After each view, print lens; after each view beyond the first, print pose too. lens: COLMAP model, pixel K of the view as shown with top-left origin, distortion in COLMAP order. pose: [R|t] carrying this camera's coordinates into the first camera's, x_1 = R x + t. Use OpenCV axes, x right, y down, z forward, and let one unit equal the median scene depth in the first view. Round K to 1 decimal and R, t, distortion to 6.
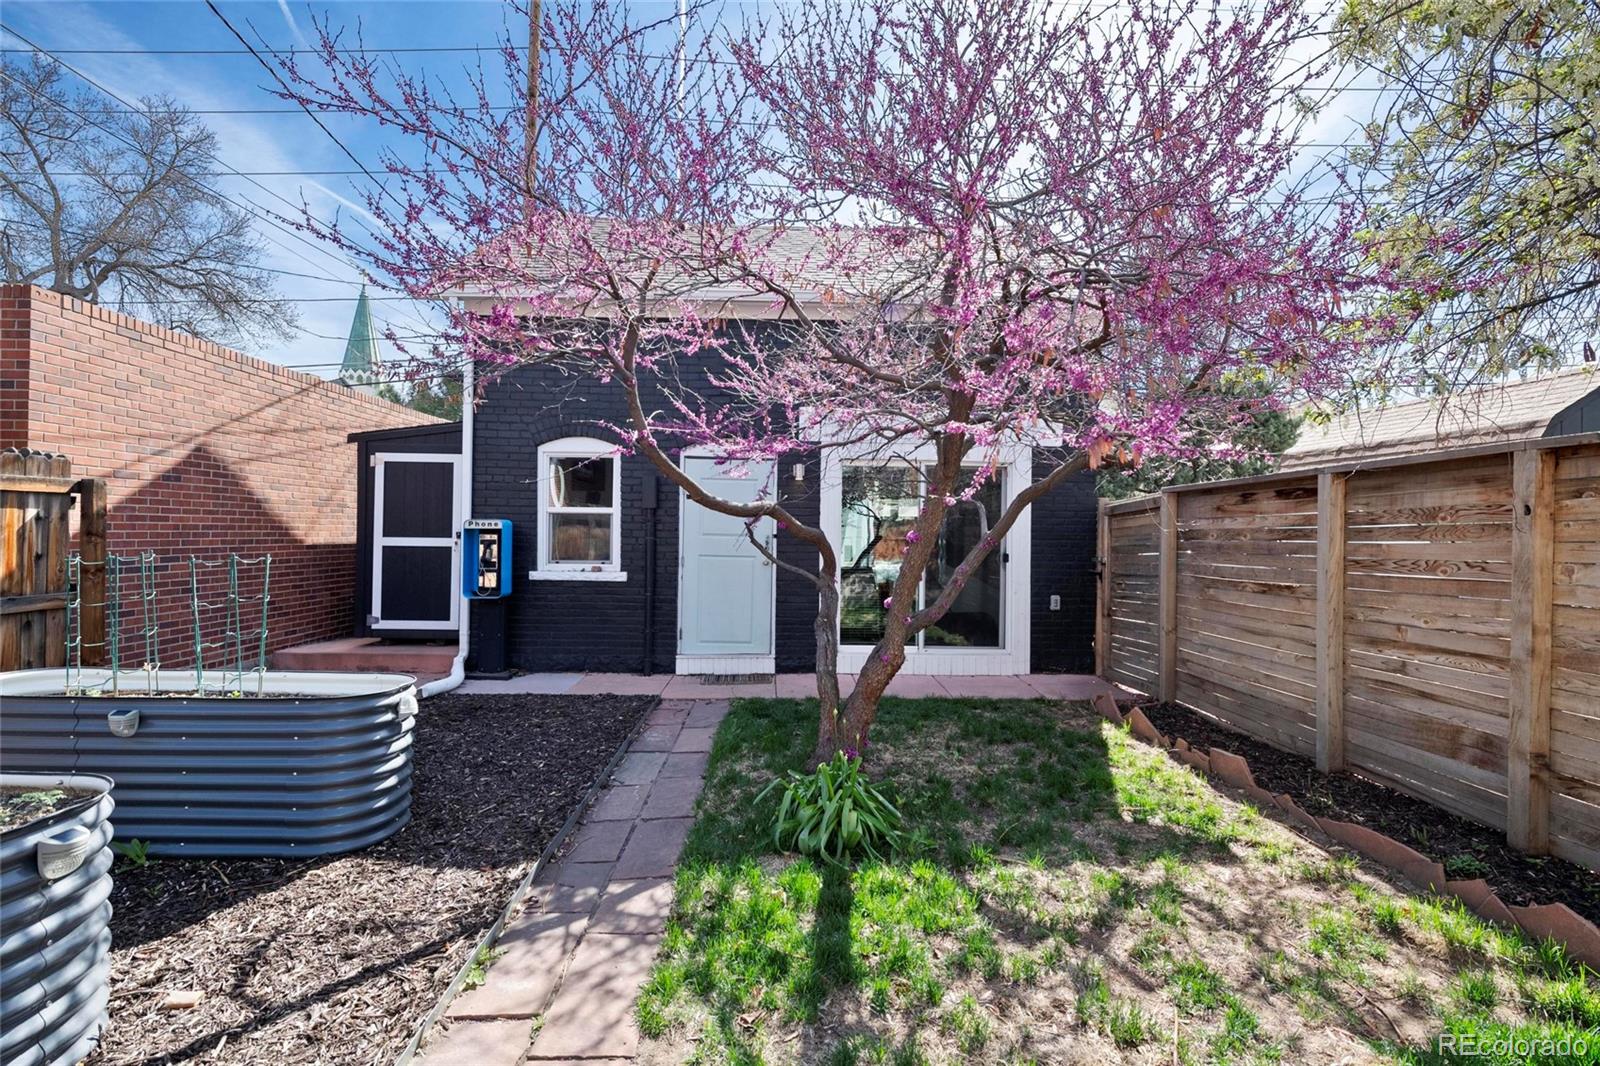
lens RADIAL K [[704.6, 0, 807.2], [0, 704.6, 531.0], [0, 0, 1]] dist [-0.007232, -0.000940]
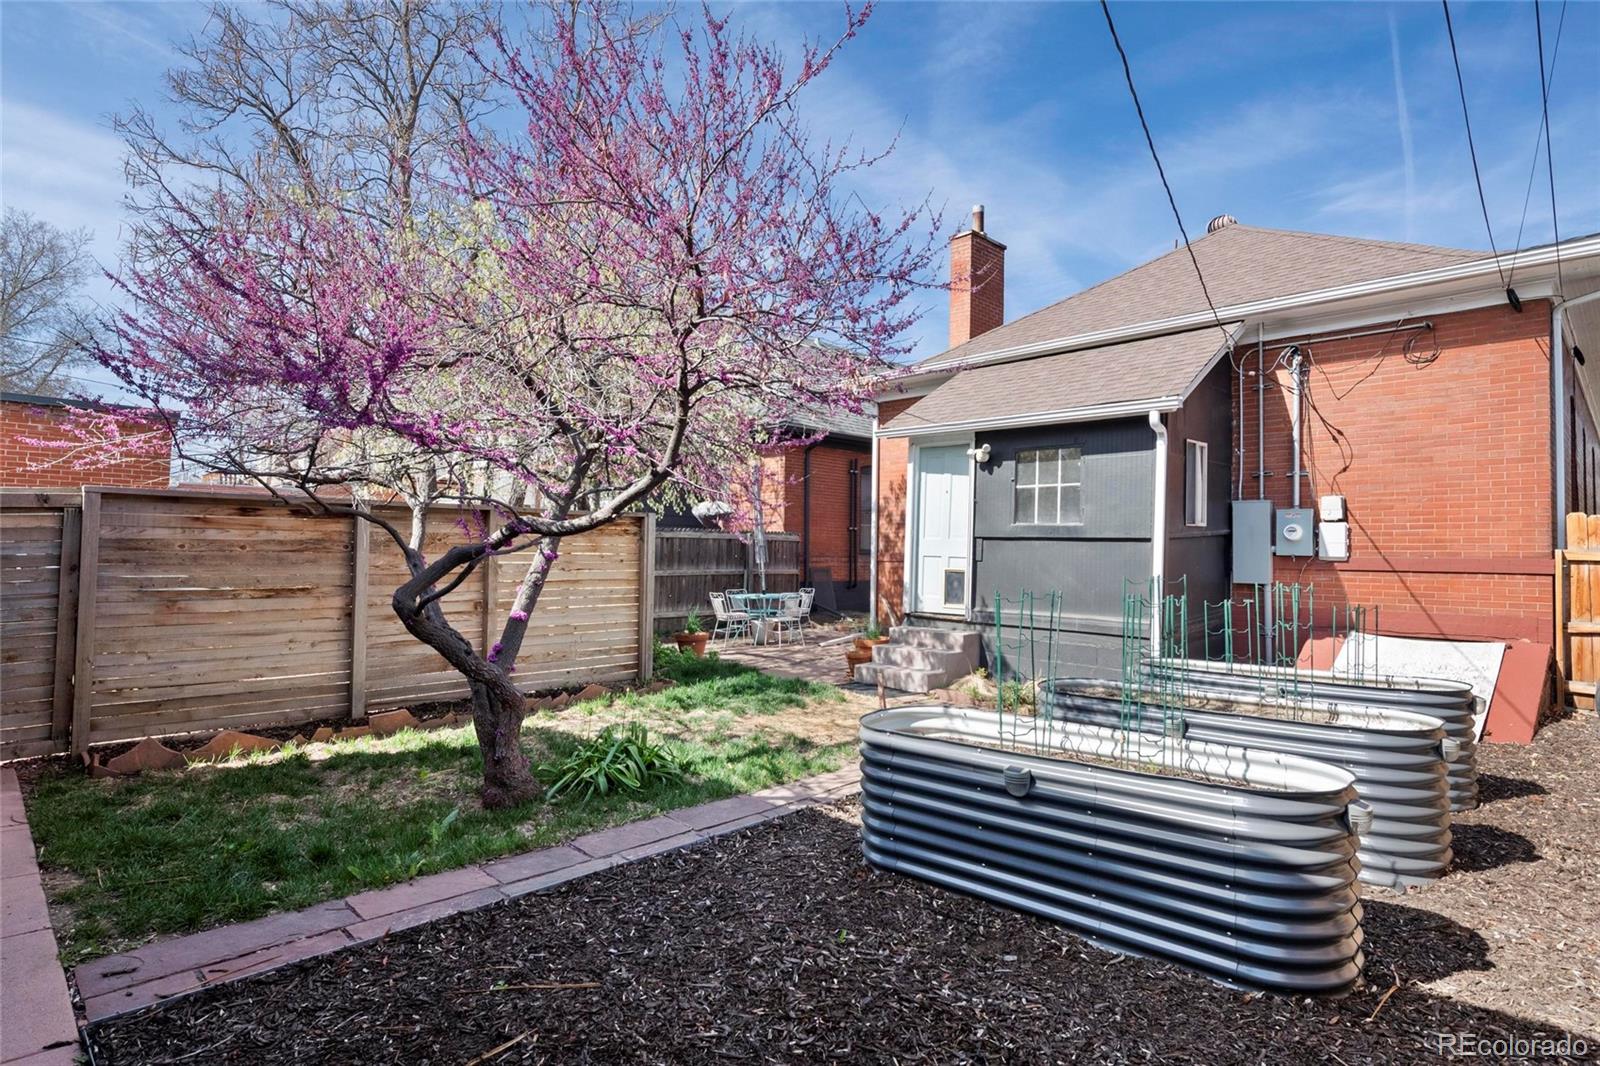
lens RADIAL K [[831.7, 0, 805.5], [0, 831.7, 528.1], [0, 0, 1]] dist [0.002280, -0.000983]
pose [[-0.700837, 0.019152, 0.713064, -0.944956], [-0.007360, 0.999392, -0.034075, 0.016335], [-0.713284, -0.029129, -0.700270, 1.354666]]
